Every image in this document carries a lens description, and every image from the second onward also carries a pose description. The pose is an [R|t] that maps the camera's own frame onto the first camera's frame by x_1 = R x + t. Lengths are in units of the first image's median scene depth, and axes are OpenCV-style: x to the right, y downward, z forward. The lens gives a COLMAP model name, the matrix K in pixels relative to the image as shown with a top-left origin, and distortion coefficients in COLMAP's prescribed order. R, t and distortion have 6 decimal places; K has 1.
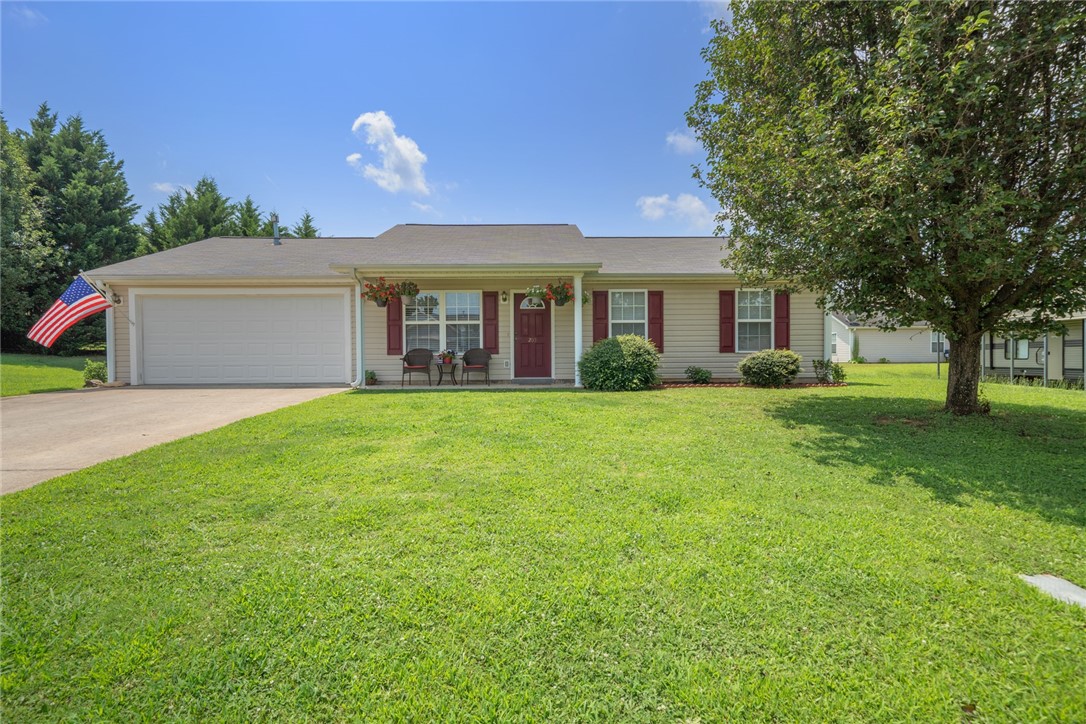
lens RADIAL K [[497.7, 0, 535.8], [0, 497.7, 364.3], [0, 0, 1]] dist [0.002227, 0.001052]
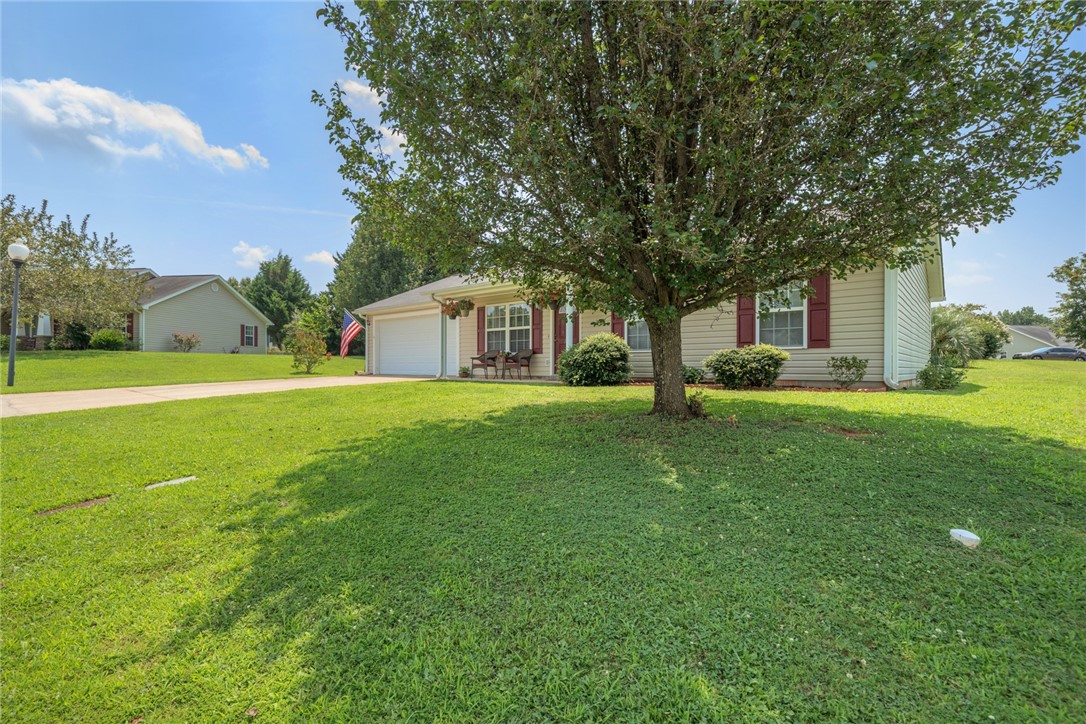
lens RADIAL K [[497.7, 0, 535.8], [0, 497.7, 364.3], [0, 0, 1]] dist [0.002227, 0.001052]
pose [[0.739209, 0.005304, -0.673455, 0.696793], [-0.014611, 0.999860, -0.008164, 0.013851], [0.673317, 0.015875, 0.739183, 0.130896]]
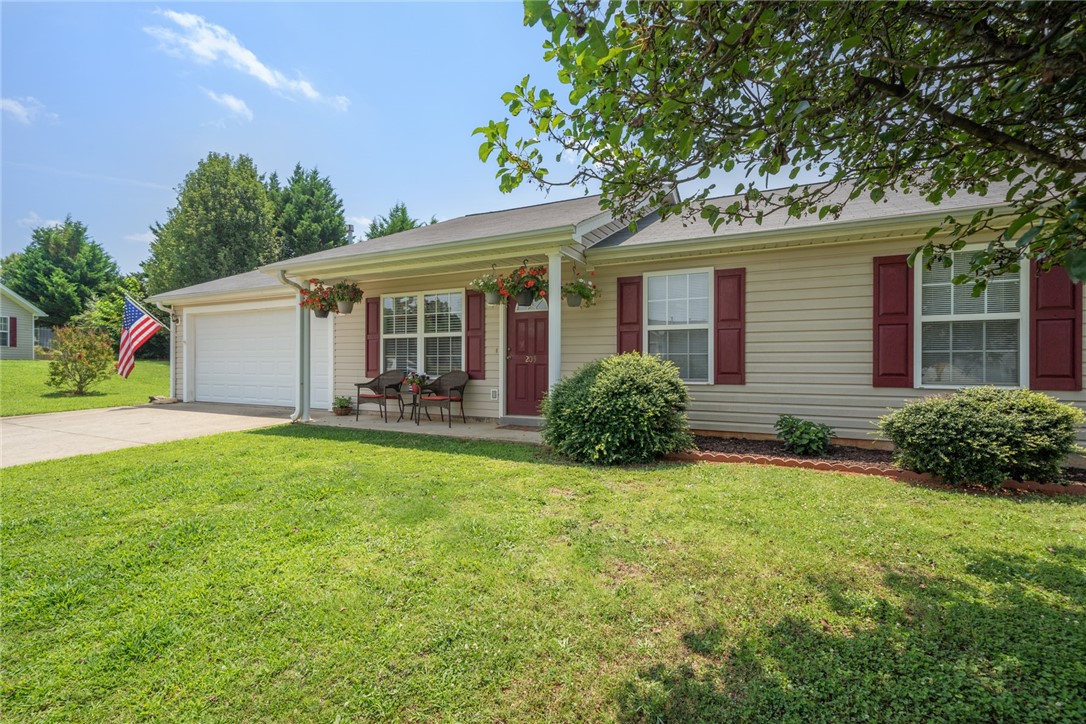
lens RADIAL K [[497.7, 0, 535.8], [0, 497.7, 364.3], [0, 0, 1]] dist [0.002227, 0.001052]
pose [[0.878967, 0.008894, -0.476799, 0.314680], [-0.014000, 0.999876, -0.007158, -0.037687], [0.476676, 0.012967, 0.878983, 0.429131]]
